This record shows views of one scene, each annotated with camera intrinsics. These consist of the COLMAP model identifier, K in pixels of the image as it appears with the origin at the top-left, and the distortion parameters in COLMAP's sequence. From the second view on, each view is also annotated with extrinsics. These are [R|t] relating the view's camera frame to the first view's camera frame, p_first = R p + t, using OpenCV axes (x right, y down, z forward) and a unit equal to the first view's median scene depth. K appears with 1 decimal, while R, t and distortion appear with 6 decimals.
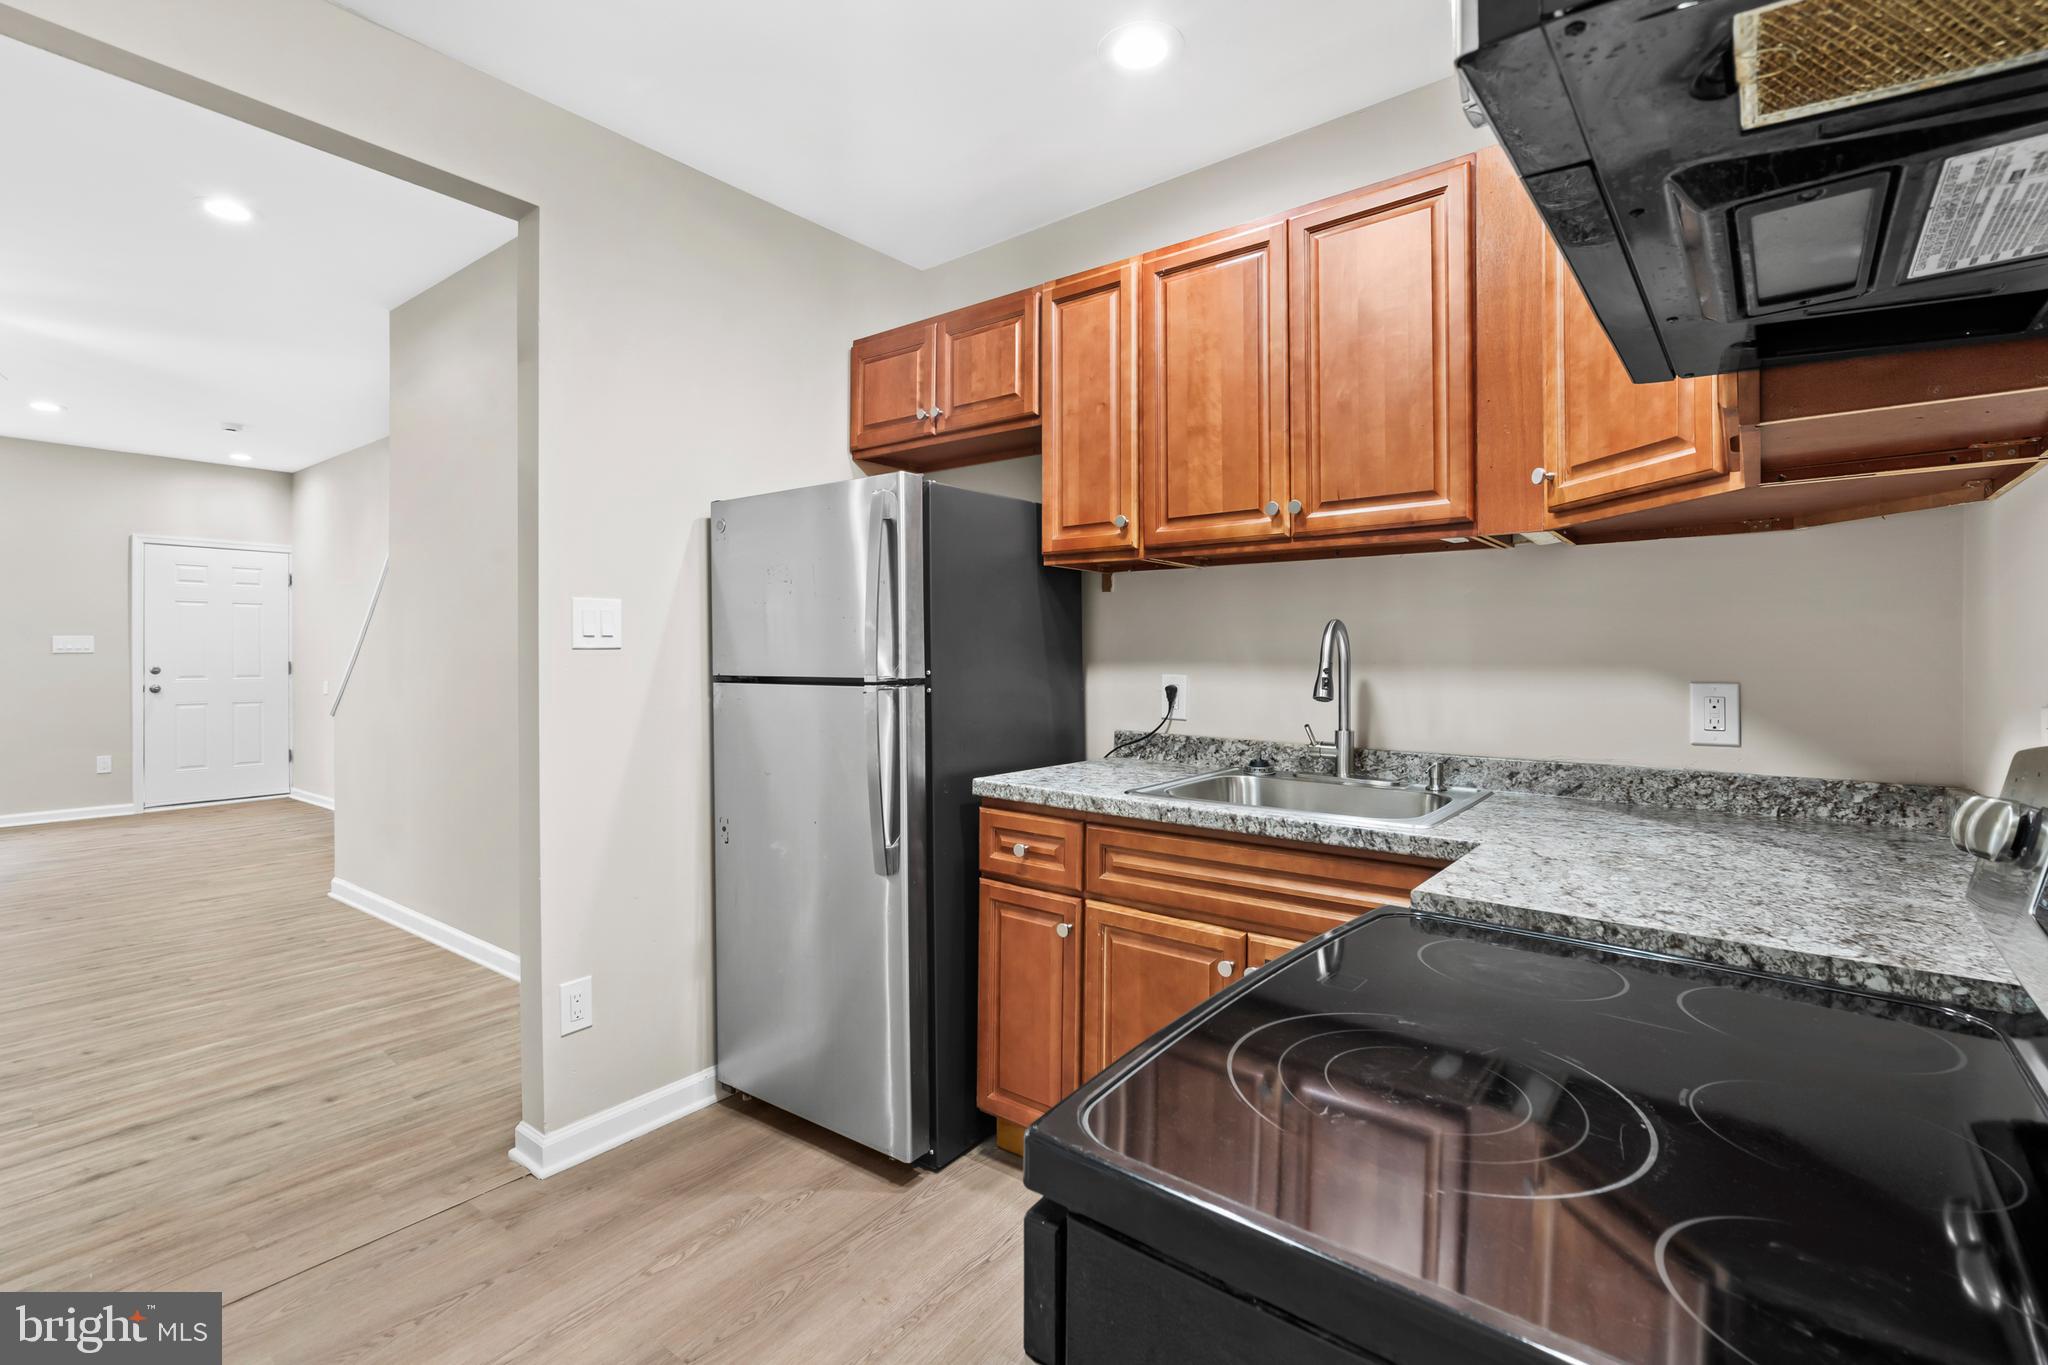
lens RADIAL K [[949.9, 0, 1026.8], [0, 949.9, 655.4], [0, 0, 1]] dist [-0.007830, 0.003974]
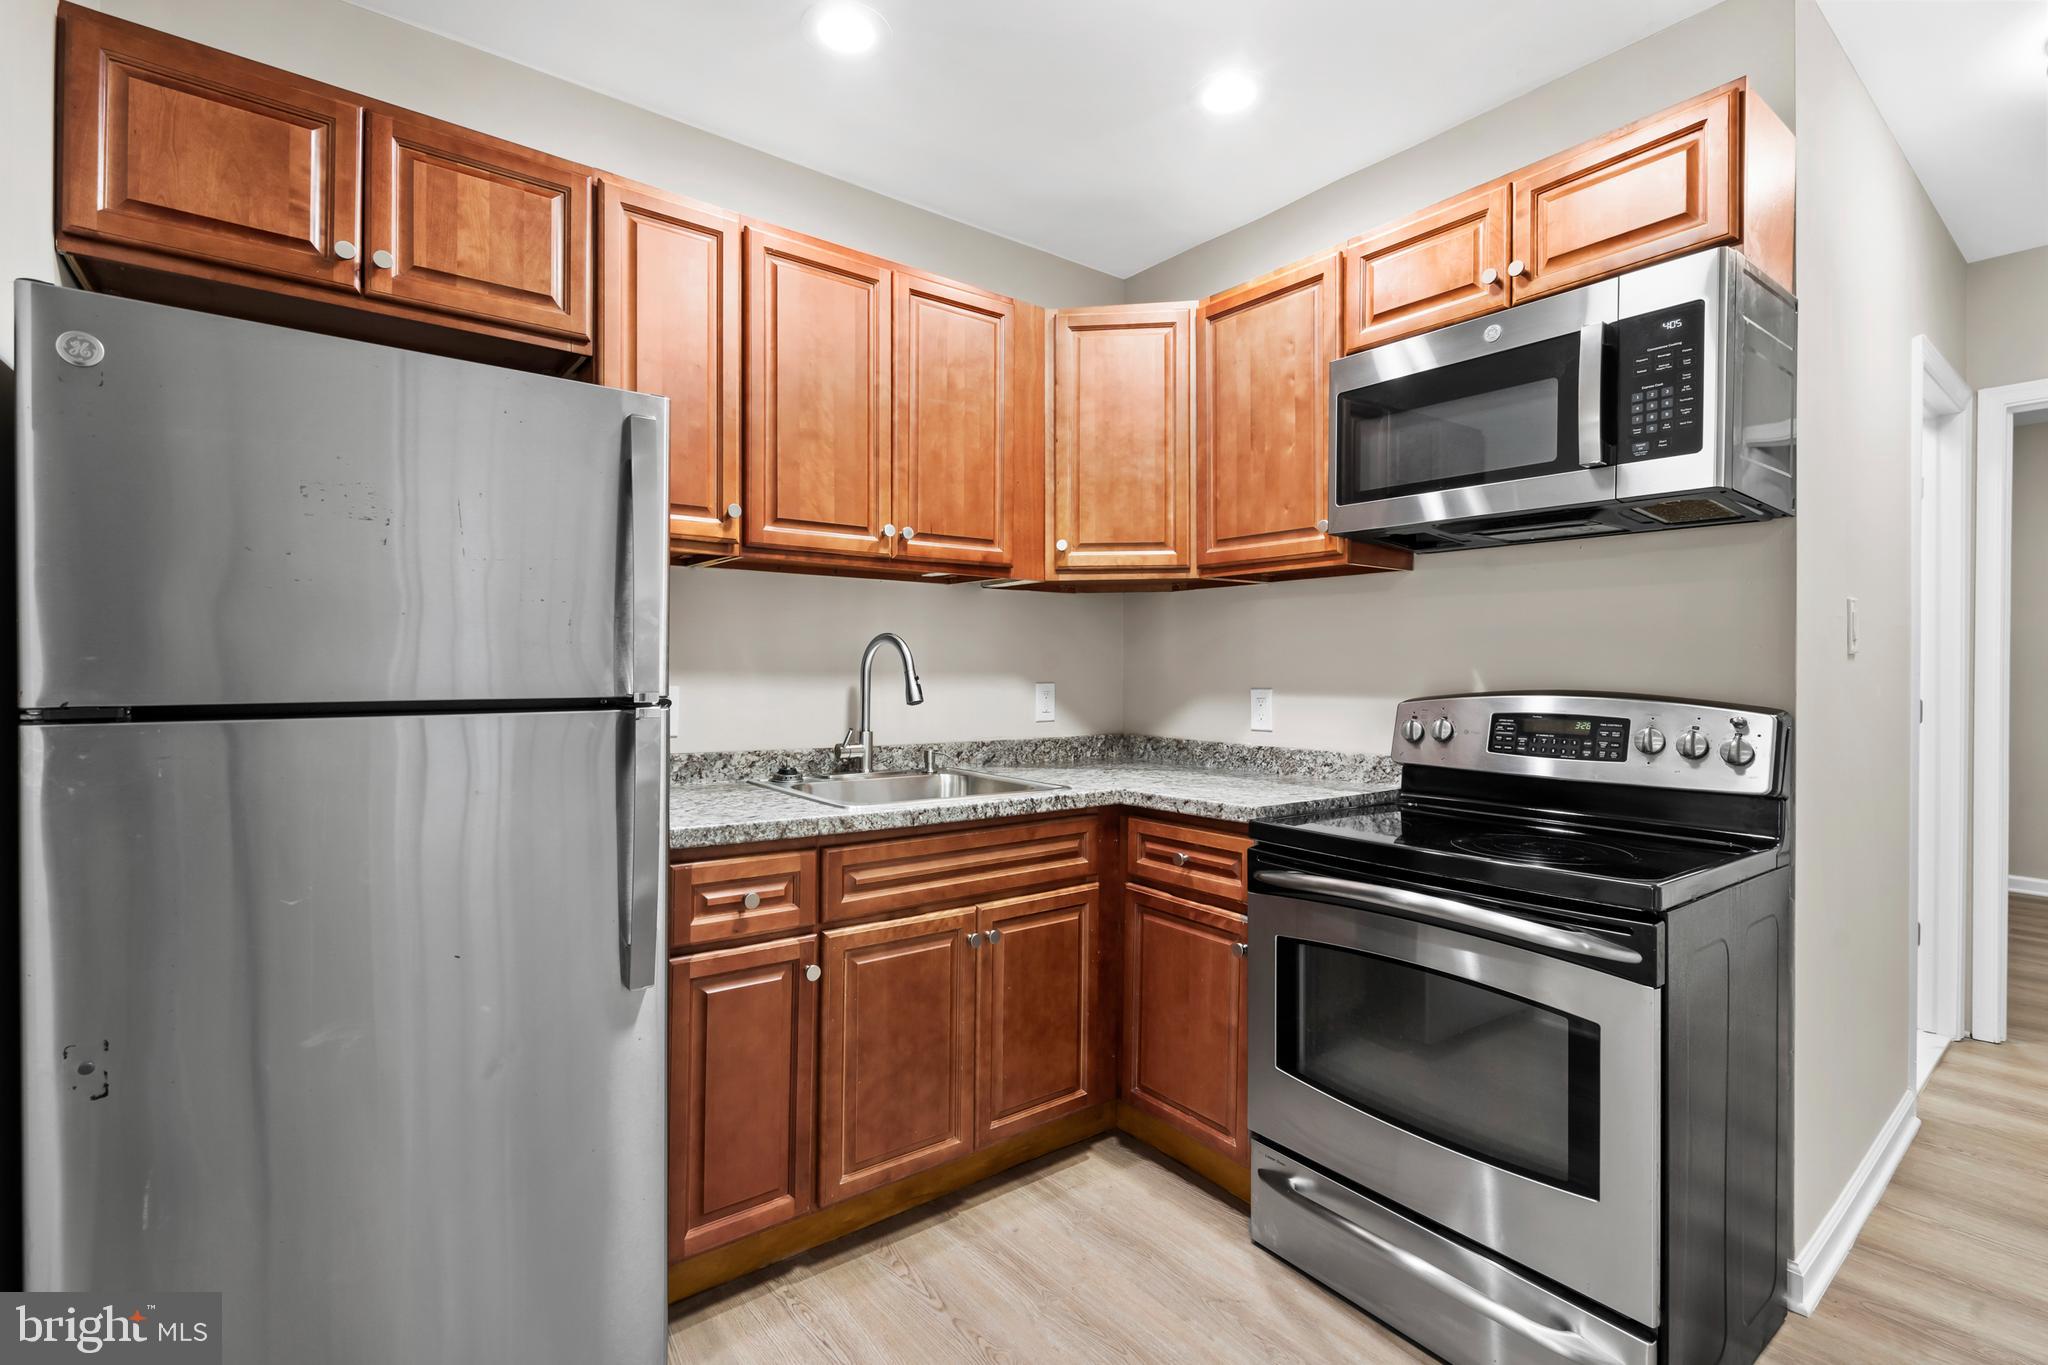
lens RADIAL K [[949.9, 0, 1013.5], [0, 949.9, 674.5], [0, 0, 1]] dist [-0.007830, 0.003974]
pose [[0.228682, -0.006798, 0.973477, -0.758939], [-0.005020, 0.999954, 0.008162, 0.001506], [-0.973488, -0.006753, 0.228637, 0.597290]]
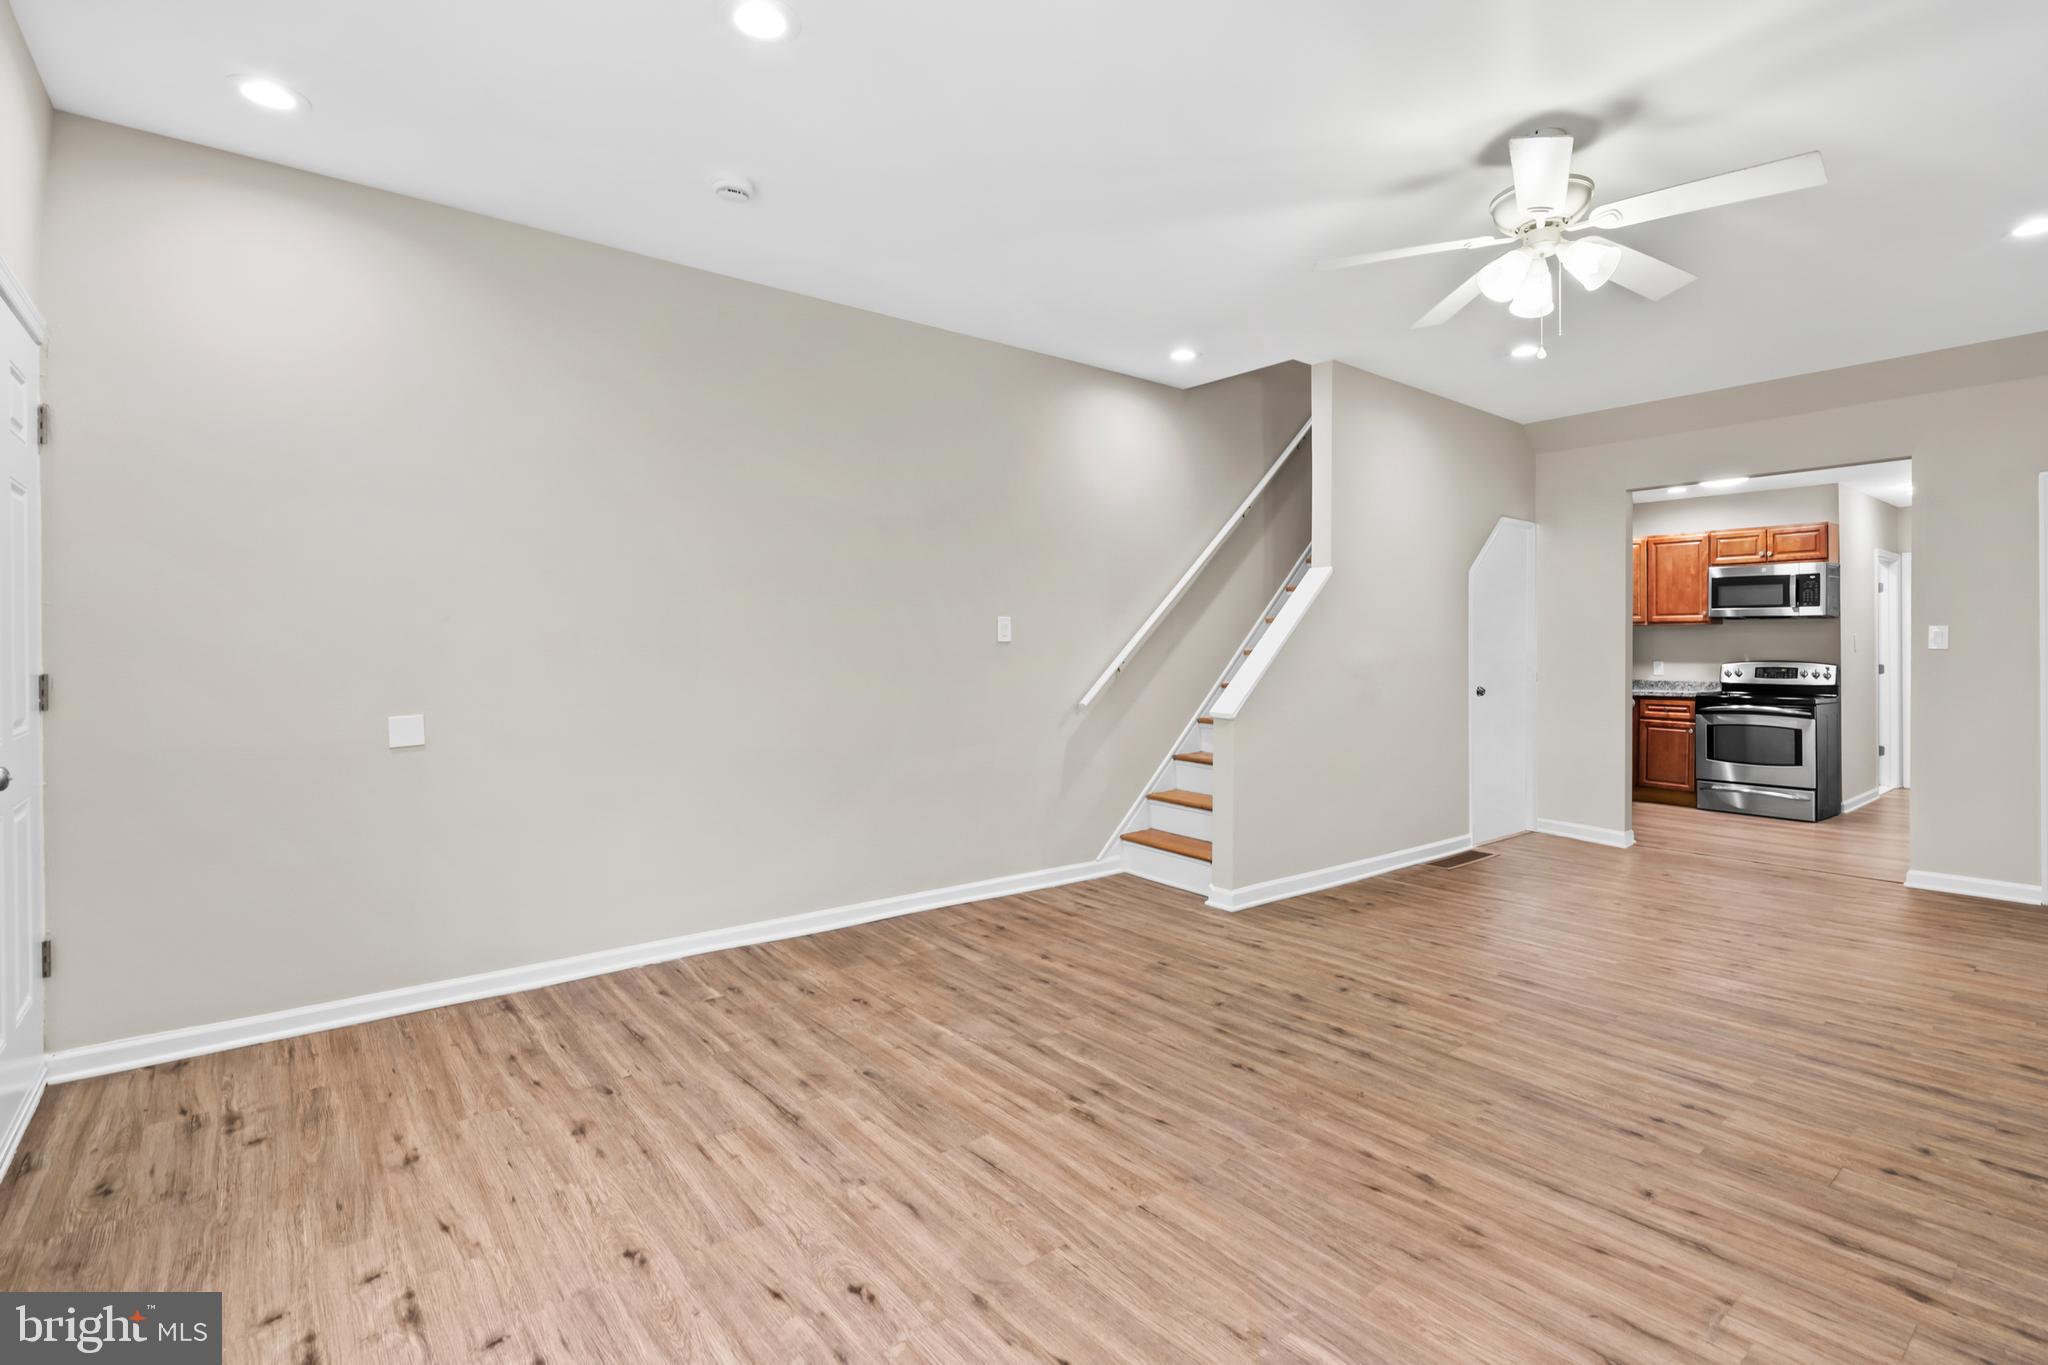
lens RADIAL K [[949.9, 0, 1048.8], [0, 949.9, 648.7], [0, 0, 1]] dist [-0.007830, 0.003974]
pose [[0.223473, 0.001511, 0.974709, -3.485858], [-0.001292, 0.999998, -0.001254, -0.011867], [-0.974709, -0.000979, 0.223475, 2.000021]]
